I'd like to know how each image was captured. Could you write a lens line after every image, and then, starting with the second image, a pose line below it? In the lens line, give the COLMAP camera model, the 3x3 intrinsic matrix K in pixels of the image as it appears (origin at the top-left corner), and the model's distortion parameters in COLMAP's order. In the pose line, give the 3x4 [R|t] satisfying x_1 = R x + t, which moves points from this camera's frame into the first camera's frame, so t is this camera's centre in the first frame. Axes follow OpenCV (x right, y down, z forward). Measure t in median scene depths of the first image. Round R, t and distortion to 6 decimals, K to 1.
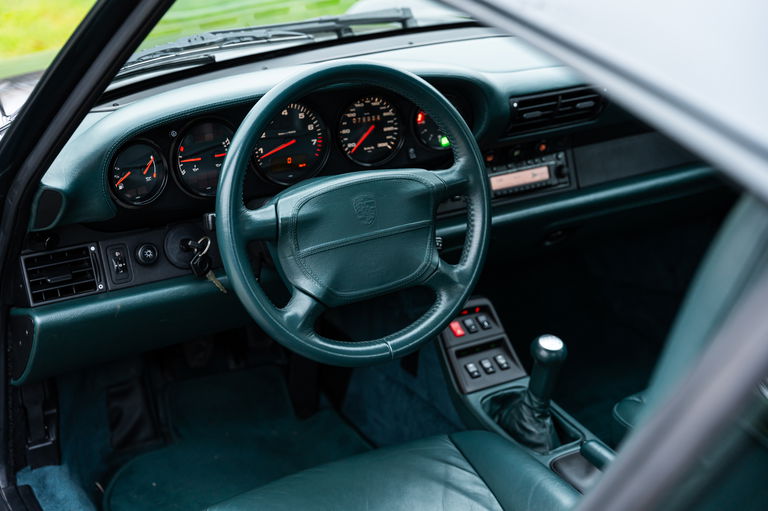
lens RADIAL K [[1198.5, 0, 395.1], [0, 1198.5, 222.1], [0, 0, 1]] dist [0.005897, 0.000000]
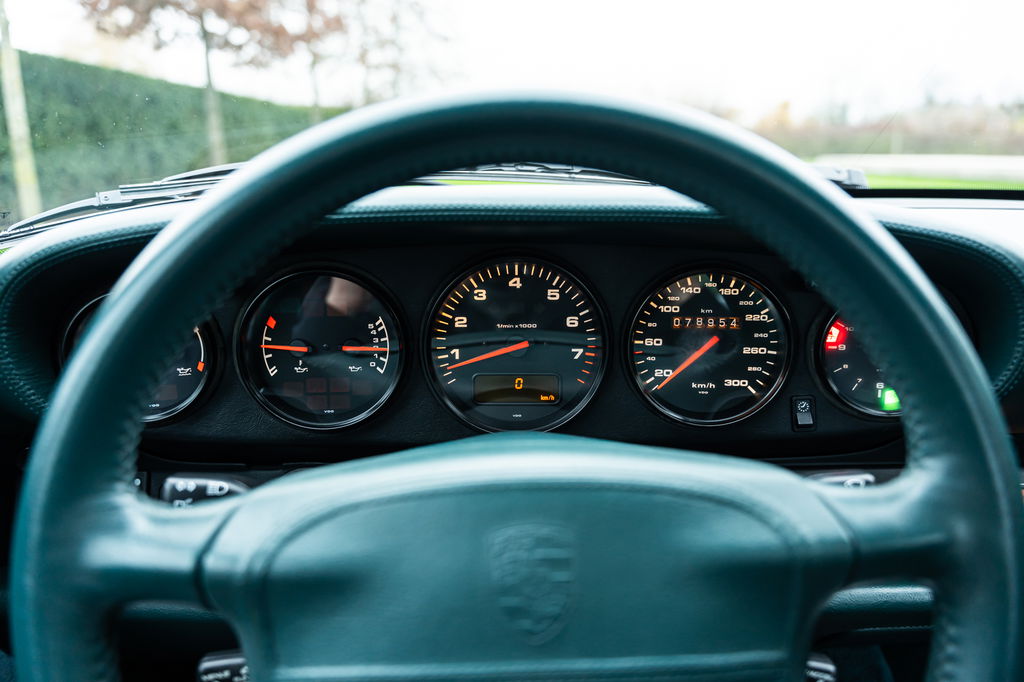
lens RADIAL K [[675.0, 0, 517.5], [0, 675.0, 342.8], [0, 0, 1]] dist [0.004239, -0.003112]
pose [[0.869140, 0.128159, -0.477672, 0.038607], [-0.176610, 0.982587, -0.057722, -0.050179], [0.461957, 0.134530, 0.876640, 0.734816]]
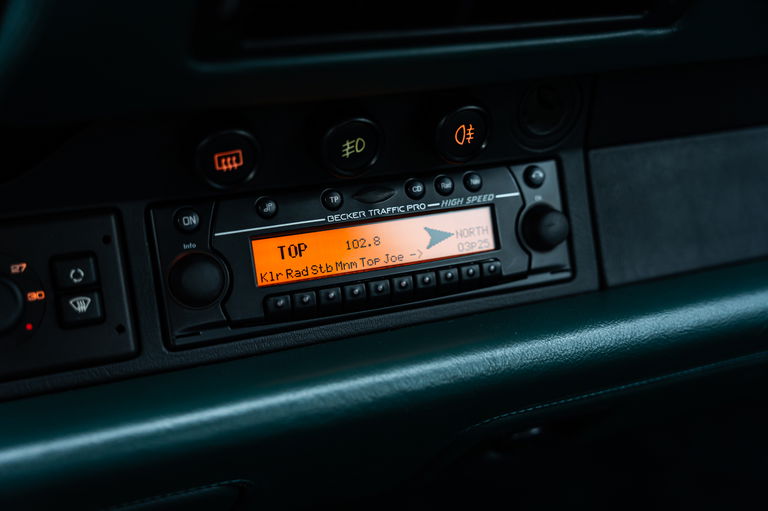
lens RADIAL K [[950.0, 0, 384.1], [0, 950.0, 254.0], [0, 0, 1]] dist [-0.007100, 0.000000]
pose [[0.991509, 0.041496, -0.123238, 0.147468], [-0.043253, 0.998997, -0.011617, -0.036155], [0.122632, 0.016849, 0.992309, 0.876179]]
